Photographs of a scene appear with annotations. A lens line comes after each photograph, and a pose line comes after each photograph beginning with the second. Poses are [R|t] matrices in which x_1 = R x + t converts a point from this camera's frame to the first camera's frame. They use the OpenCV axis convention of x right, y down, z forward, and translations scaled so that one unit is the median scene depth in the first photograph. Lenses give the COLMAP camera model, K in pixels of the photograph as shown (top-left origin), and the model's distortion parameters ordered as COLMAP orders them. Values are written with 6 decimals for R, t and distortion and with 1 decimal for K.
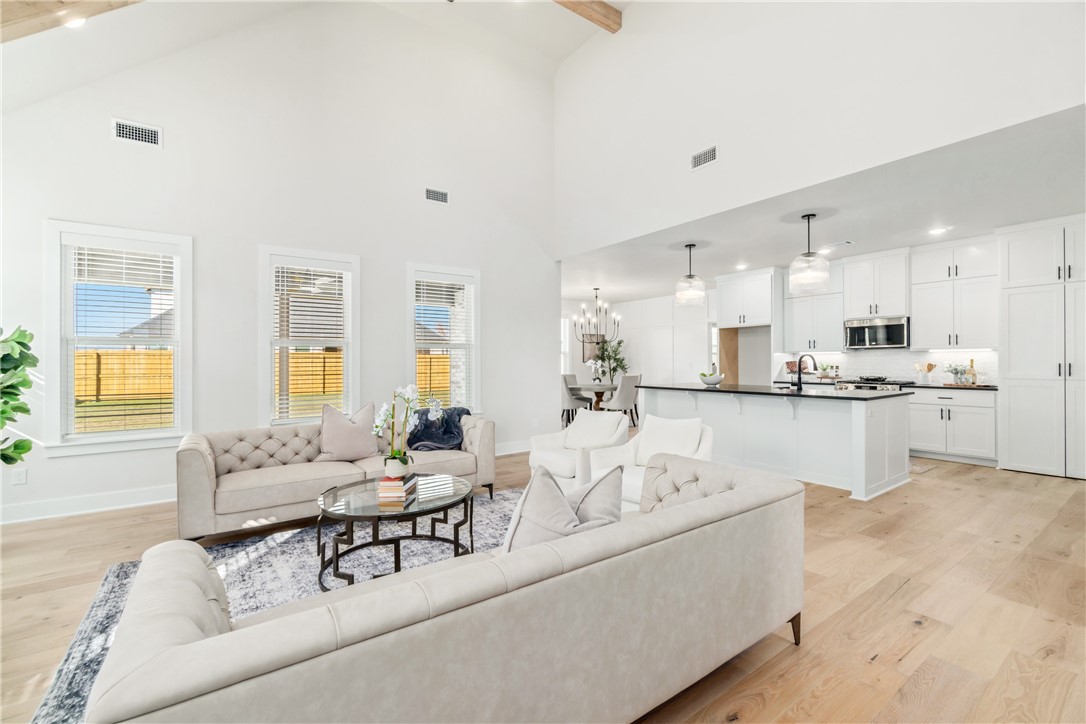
lens RADIAL K [[465.4, 0, 540.3], [0, 465.4, 363.2], [0, 0, 1]] dist [-0.005387, 0.002627]
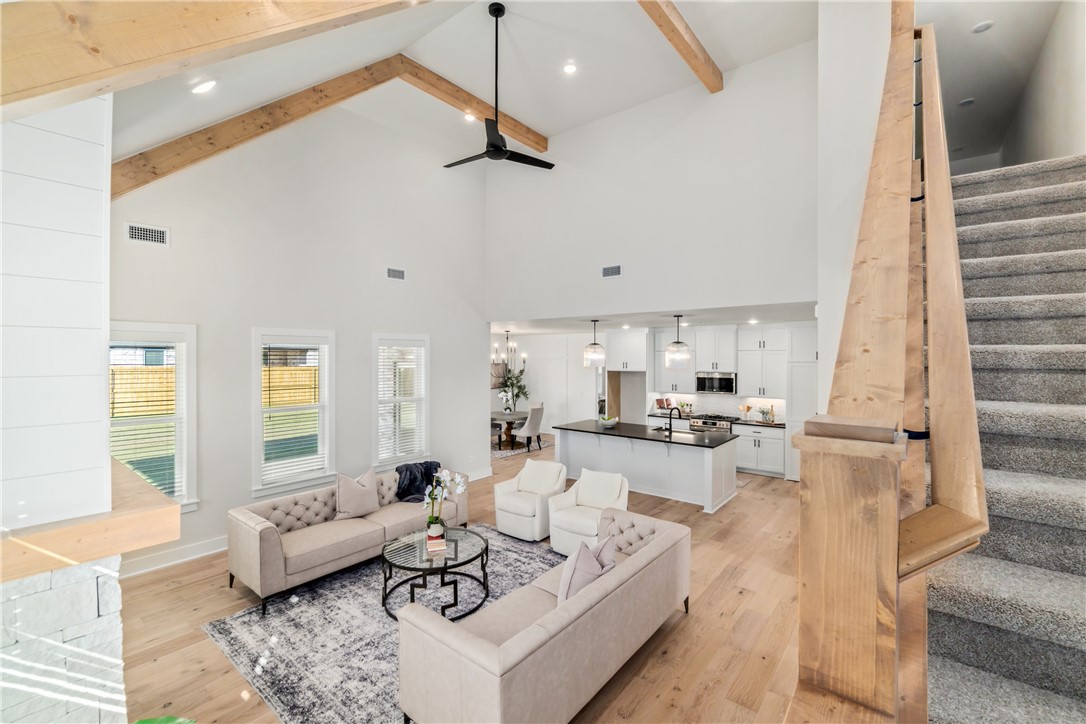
lens RADIAL K [[465.4, 0, 537.0], [0, 465.4, 358.0], [0, 0, 1]] dist [-0.005387, 0.002627]
pose [[0.963802, 0.007257, 0.266520, -0.485417], [-0.007233, 0.999973, -0.001073, -0.378184], [-0.266520, -0.000894, 0.963829, -0.587068]]
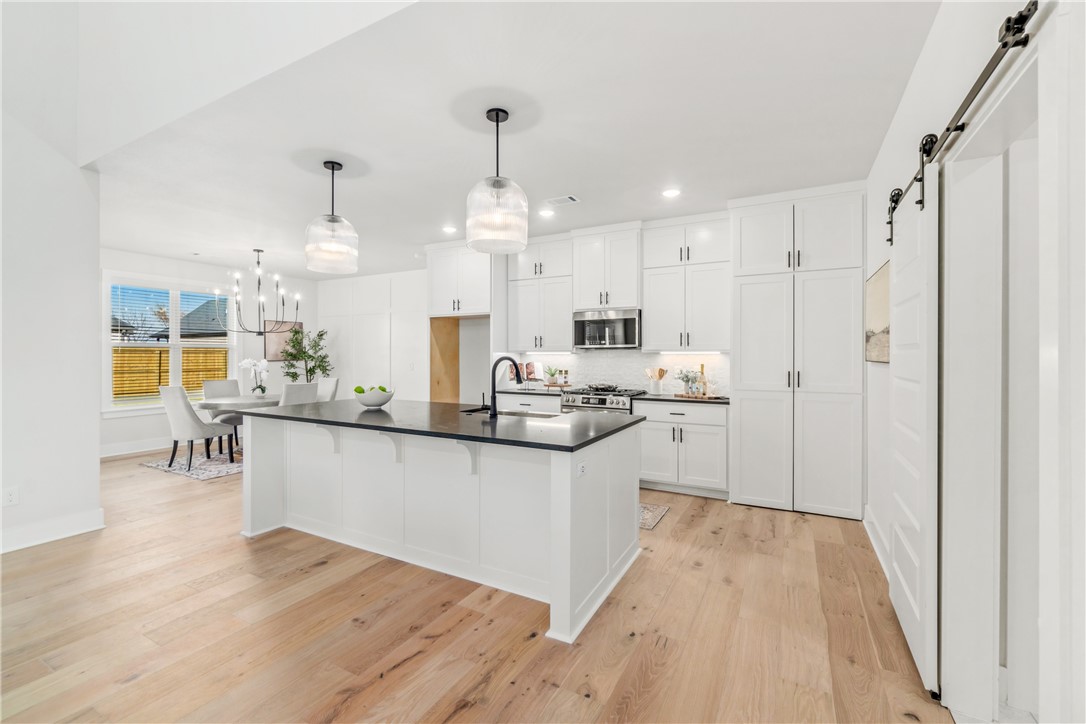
lens RADIAL K [[465.4, 0, 536.7], [0, 465.4, 355.7], [0, 0, 1]] dist [-0.005387, 0.002627]
pose [[0.901048, 0.007338, 0.433657, 0.779264], [-0.005610, 0.999970, -0.005266, -0.042750], [-0.433683, 0.002312, 0.901062, 0.969524]]
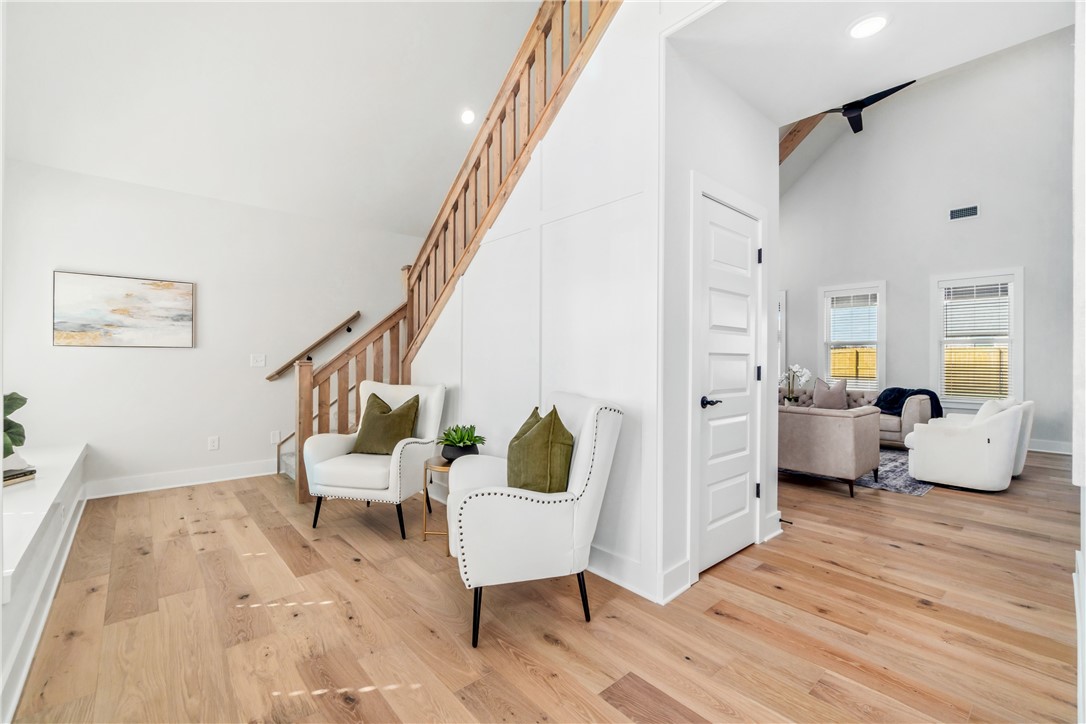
lens RADIAL K [[465.4, 0, 538.6], [0, 465.4, 358.9], [0, 0, 1]] dist [-0.005387, 0.002627]
pose [[0.100617, 0.006398, -0.994905, 2.091282], [-0.009059, 0.999944, 0.005514, 0.023426], [0.994884, 0.008458, 0.100669, -0.453182]]
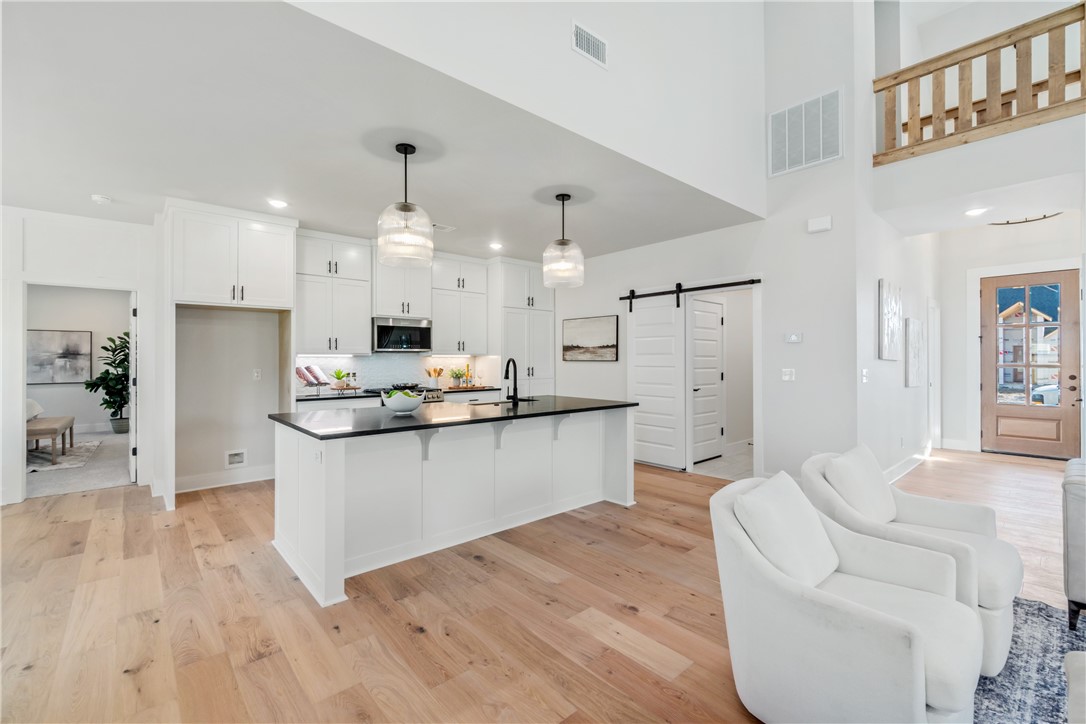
lens RADIAL K [[465.4, 0, 538.3], [0, 465.4, 356.5], [0, 0, 1]] dist [-0.005387, 0.002627]
pose [[-0.106330, 0.013661, 0.994237, -0.548077], [0.004816, 0.999901, -0.013224, -0.029061], [-0.994319, 0.003382, -0.106386, 2.360442]]
